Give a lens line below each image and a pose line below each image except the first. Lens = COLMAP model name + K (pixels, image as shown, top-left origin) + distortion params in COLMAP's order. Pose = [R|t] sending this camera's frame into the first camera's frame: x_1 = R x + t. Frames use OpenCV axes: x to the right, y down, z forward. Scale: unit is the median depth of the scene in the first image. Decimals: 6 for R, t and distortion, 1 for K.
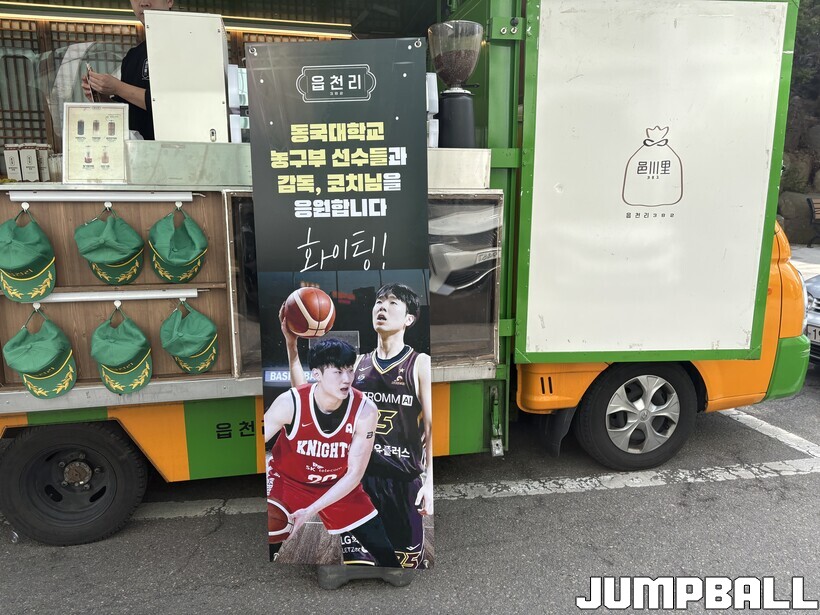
lens RADIAL K [[614.5, 0, 413.9], [0, 614.5, 308.6], [0, 0, 1]] dist [0.048843, -0.044479]
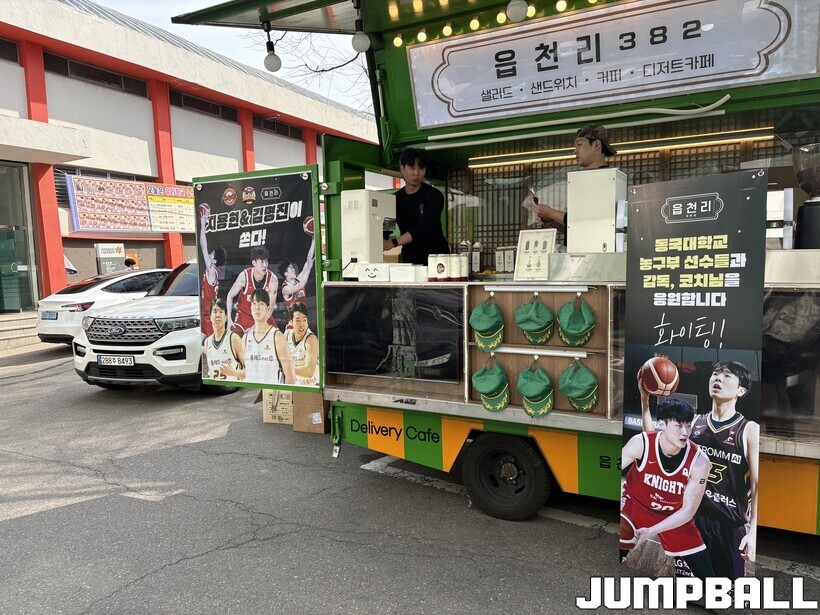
lens RADIAL K [[614.5, 0, 411.3], [0, 614.5, 309.7], [0, 0, 1]] dist [0.048843, -0.044479]
pose [[0.740080, 0.038715, -0.671403, 0.319921], [-0.113156, 0.991277, -0.067571, 0.014267], [0.662930, 0.125981, 0.738005, -0.353265]]
